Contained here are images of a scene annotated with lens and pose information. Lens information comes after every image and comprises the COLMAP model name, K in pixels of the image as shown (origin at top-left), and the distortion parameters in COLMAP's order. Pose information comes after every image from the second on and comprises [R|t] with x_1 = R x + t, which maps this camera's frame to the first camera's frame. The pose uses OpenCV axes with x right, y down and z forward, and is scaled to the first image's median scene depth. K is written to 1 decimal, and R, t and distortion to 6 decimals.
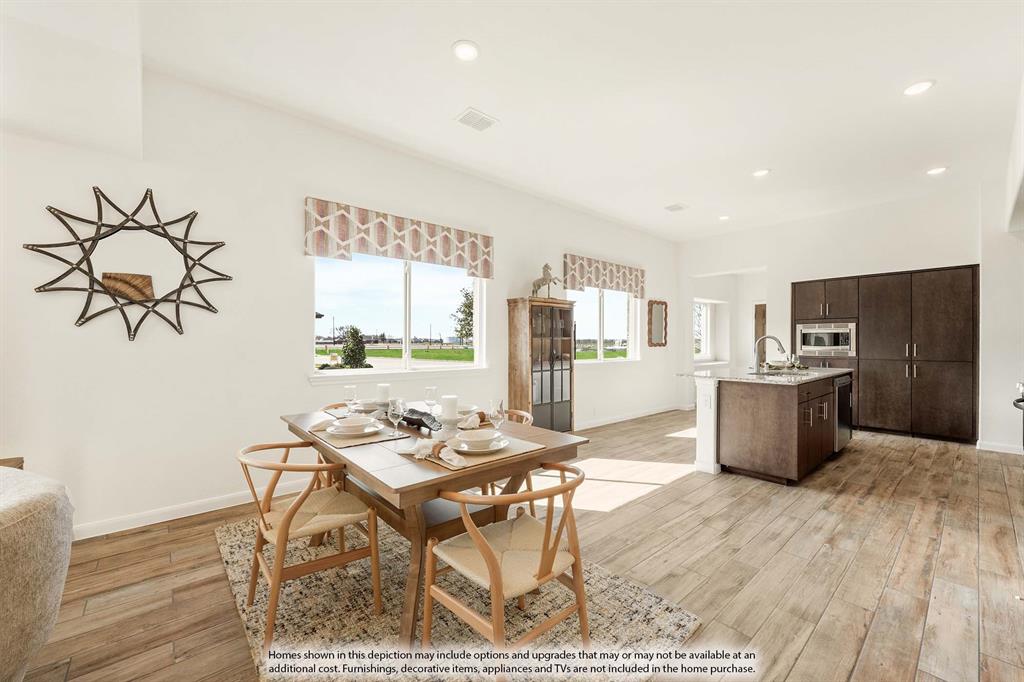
lens RADIAL K [[408.2, 0, 513.7], [0, 408.2, 341.8], [0, 0, 1]] dist [-0.000118, 0.000237]
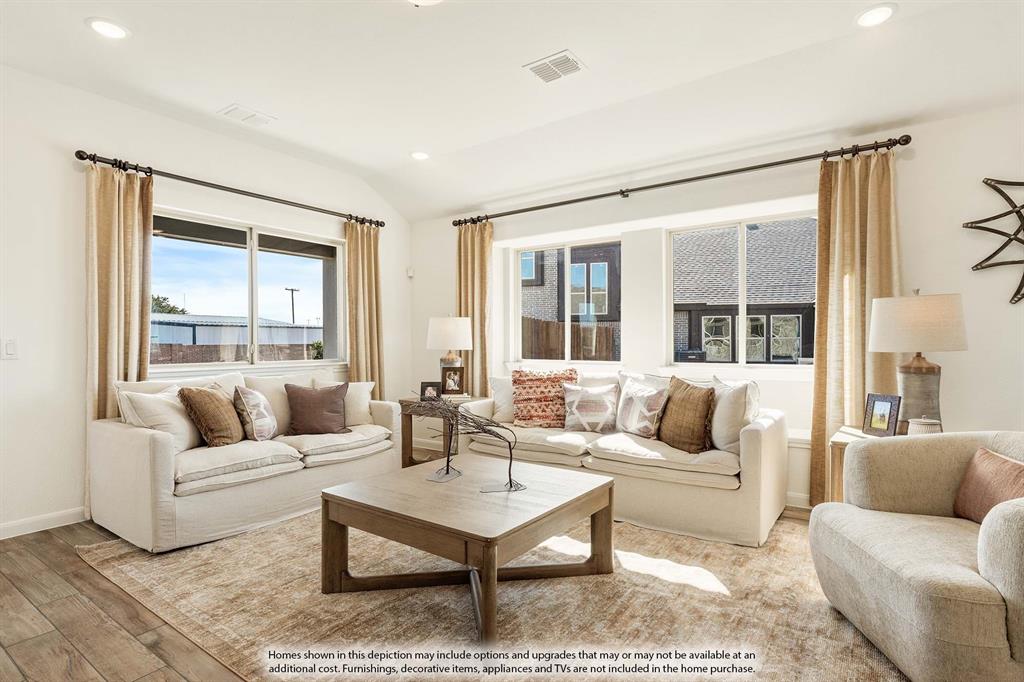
lens RADIAL K [[513.4, 0, 499.5], [0, 513.4, 347.4], [0, 0, 1]] dist [0.000801, 0.000054]
pose [[0.228055, 0.007752, -0.973618, -0.115037], [0.002388, 0.999961, 0.008521, 0.024246], [0.973645, -0.004269, 0.228027, -0.189928]]
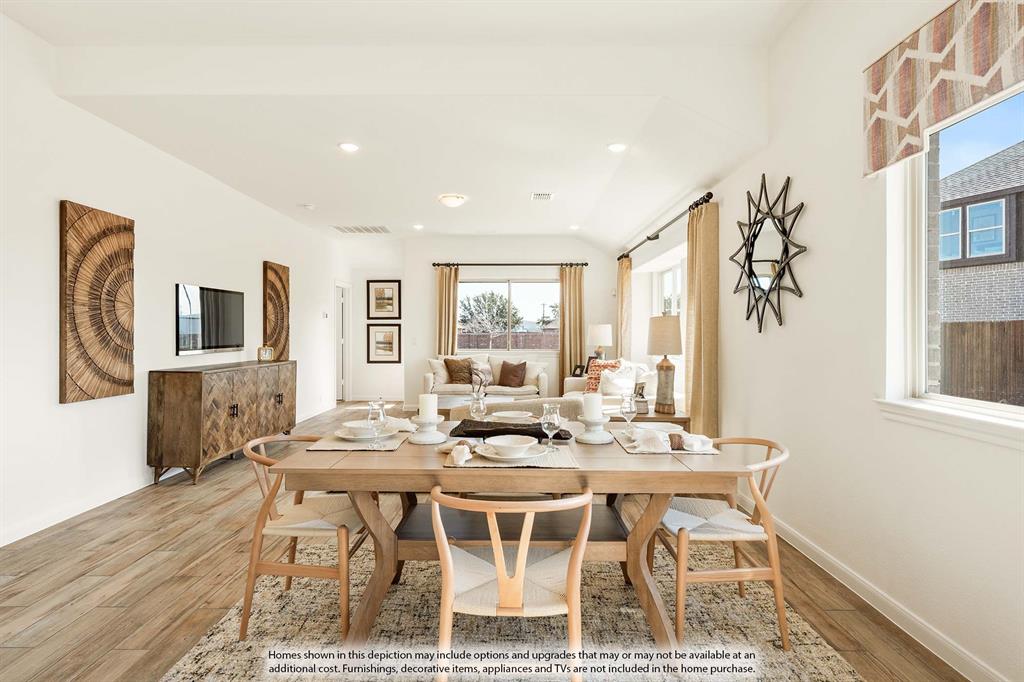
lens RADIAL K [[524.6, 0, 509.8], [0, 524.6, 334.5], [0, 0, 1]] dist [-0.000306, -0.000089]
pose [[-0.661070, 0.000079, -0.750324, 0.236220], [-0.004087, 0.999985, 0.003706, -0.000005], [0.750313, 0.005516, -0.661060, 0.765094]]
